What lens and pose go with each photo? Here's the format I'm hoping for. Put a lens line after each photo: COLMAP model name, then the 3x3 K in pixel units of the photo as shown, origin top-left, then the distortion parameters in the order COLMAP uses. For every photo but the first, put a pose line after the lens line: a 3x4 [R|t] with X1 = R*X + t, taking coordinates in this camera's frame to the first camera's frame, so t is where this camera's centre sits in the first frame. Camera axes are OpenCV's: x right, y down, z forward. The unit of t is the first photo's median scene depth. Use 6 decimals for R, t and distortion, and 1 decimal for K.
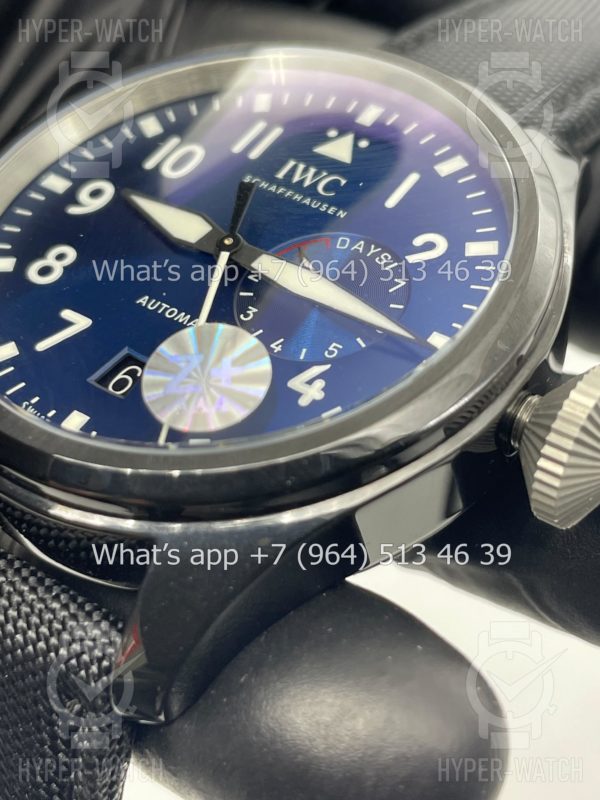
lens RADIAL K [[1288.3, 0, 300.0], [0, 1288.3, 400.0], [0, 0, 1]] dist [0.163518, -0.110820]
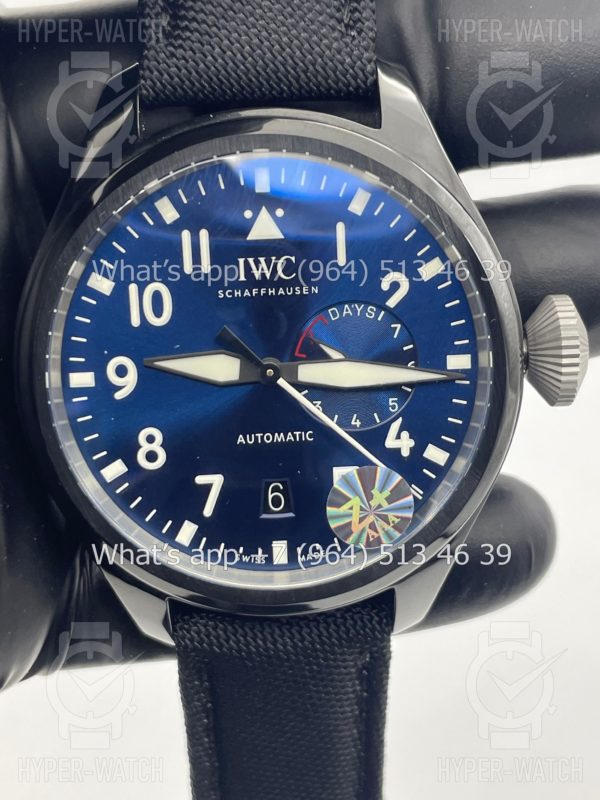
lens RADIAL K [[1288.3, 0, 300.0], [0, 1288.3, 400.0], [0, 0, 1]] dist [0.163518, -0.110820]
pose [[0.773672, -0.631221, 0.054695, -0.120281], [0.386504, 0.538601, 0.748681, -1.070696], [-0.502042, -0.558094, 0.660670, 0.108876]]
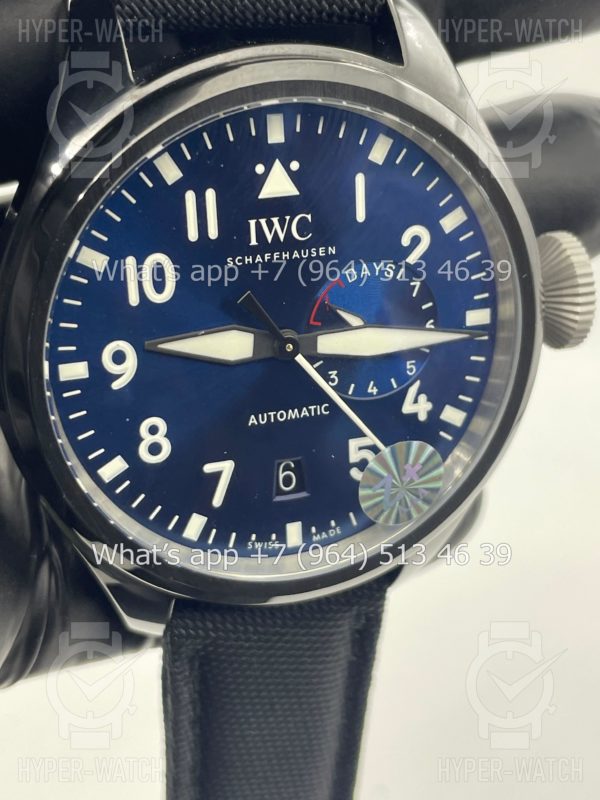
lens RADIAL K [[1288.3, 0, 300.0], [0, 1288.3, 400.0], [0, 0, 1]] dist [0.163518, -0.110820]
pose [[0.696360, -0.700023, 0.158276, -0.265003], [0.185552, 0.388640, 0.902513, -1.149165], [-0.693292, -0.599105, 0.400523, 0.499880]]
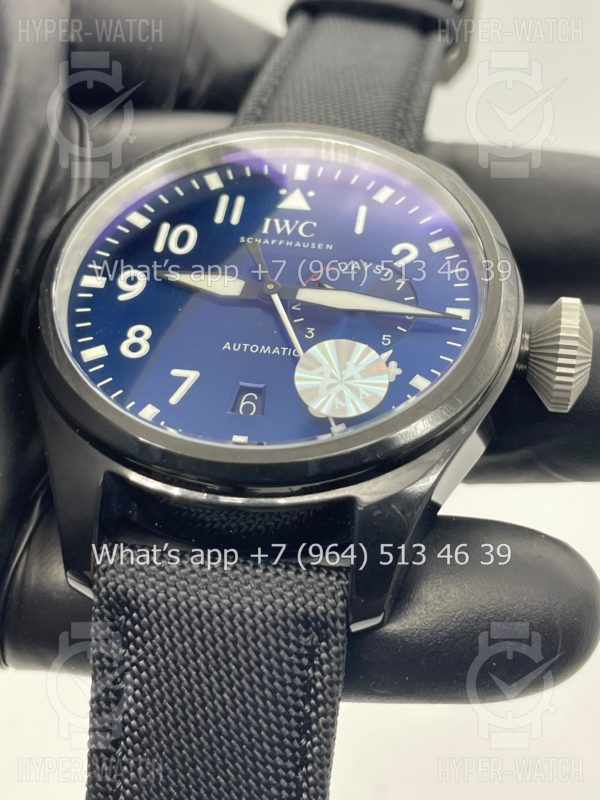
lens RADIAL K [[1288.3, 0, 300.0], [0, 1288.3, 400.0], [0, 0, 1]] dist [0.163518, -0.110820]
pose [[0.890138, -0.286876, 0.354057, -0.532630], [0.290290, 0.955894, 0.044697, -0.061538], [-0.351264, 0.062993, 0.934155, -0.247073]]
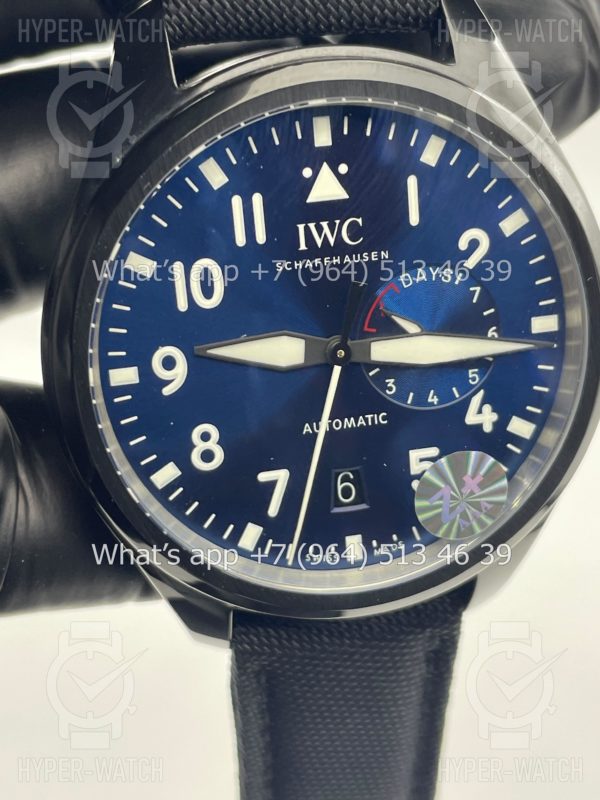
lens RADIAL K [[1288.3, 0, 300.0], [0, 1288.3, 400.0], [0, 0, 1]] dist [0.163518, -0.110820]
pose [[0.717225, -0.691780, 0.083843, -0.205268], [0.316979, 0.431031, 0.844829, -1.081066], [-0.620575, -0.579356, 0.528426, 0.394544]]
